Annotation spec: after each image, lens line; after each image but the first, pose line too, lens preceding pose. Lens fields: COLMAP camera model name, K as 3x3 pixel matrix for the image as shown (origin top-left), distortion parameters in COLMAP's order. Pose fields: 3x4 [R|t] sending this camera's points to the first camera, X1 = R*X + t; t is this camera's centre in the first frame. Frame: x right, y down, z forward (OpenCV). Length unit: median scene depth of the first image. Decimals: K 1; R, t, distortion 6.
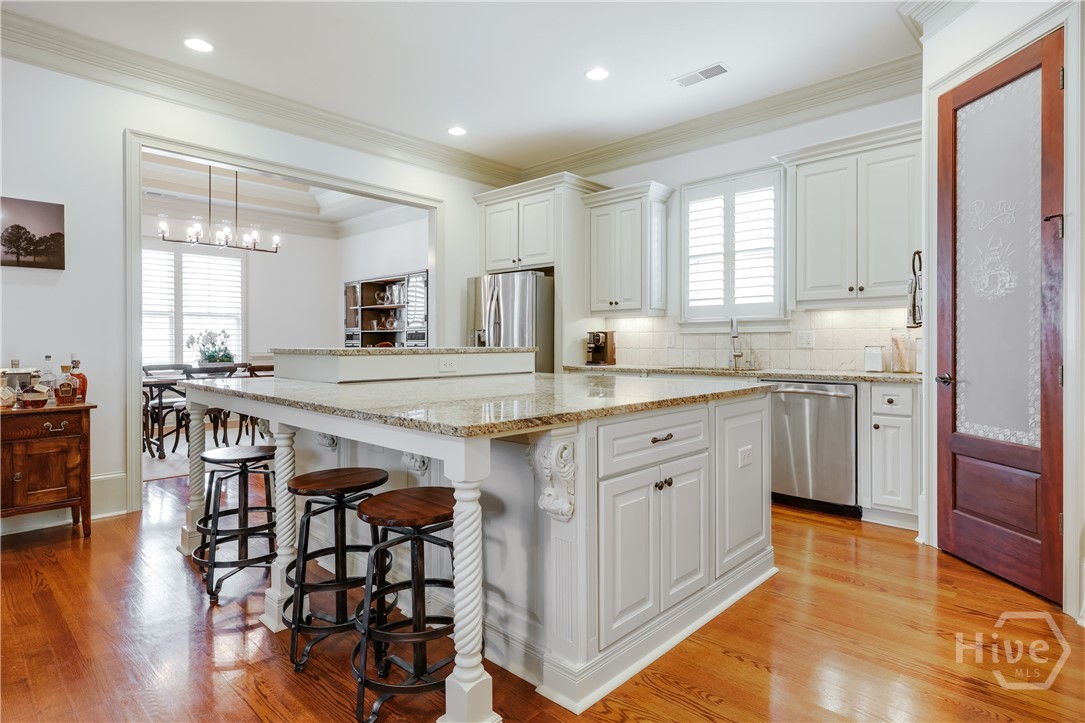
lens RADIAL K [[579.5, 0, 550.3], [0, 579.5, 344.9], [0, 0, 1]] dist [0.001066, 0.000273]
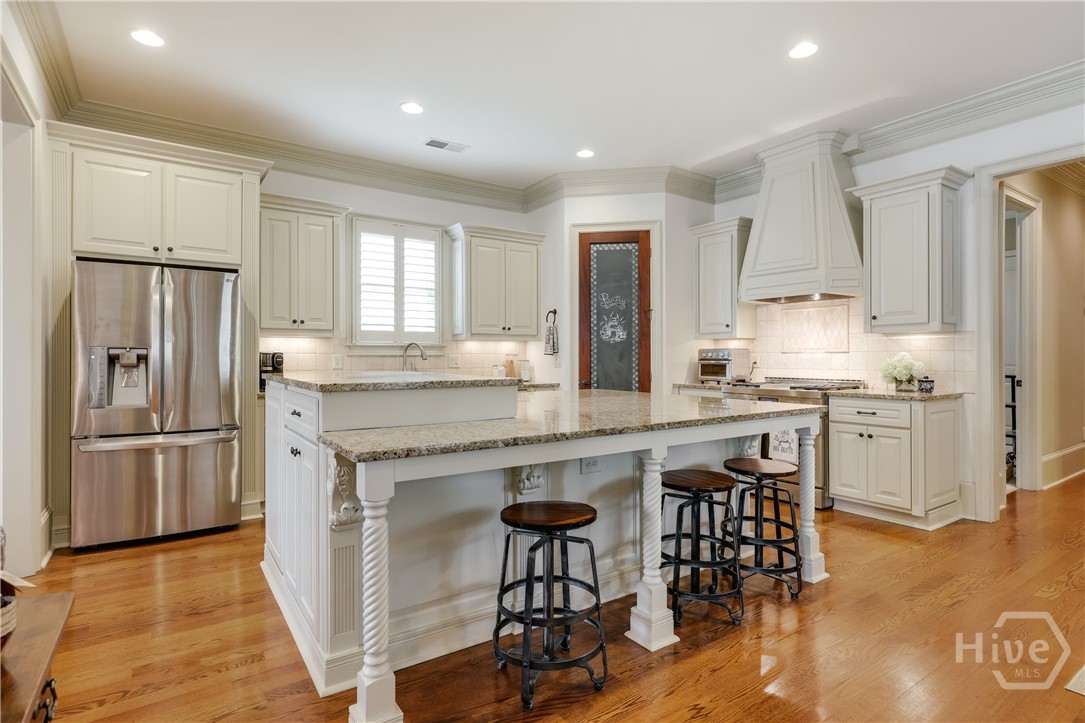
lens RADIAL K [[550.3, 0, 546.8], [0, 550.3, 358.0], [0, 0, 1]] dist [0.004046, 0.000509]
pose [[0.208522, -0.000444, 0.978018, -0.709637], [0.004975, 0.999987, -0.000607, -0.013314], [-0.978005, 0.004993, 0.208522, 0.472511]]
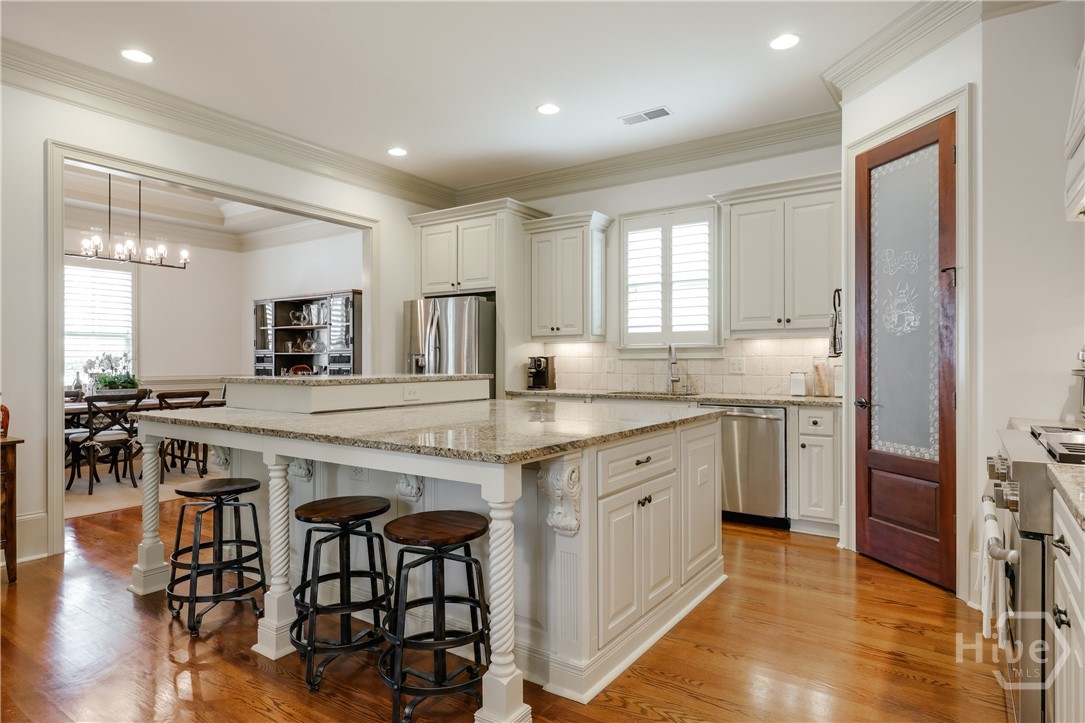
lens RADIAL K [[619.2, 0, 542.3], [0, 619.2, 361.4], [0, 0, 1]] dist [-0.004287, 0.000509]
pose [[0.988873, 0.000589, 0.148761, -0.079720], [-0.000042, 0.999993, -0.003680, -0.012008], [-0.148762, 0.003633, 0.988866, -0.072785]]
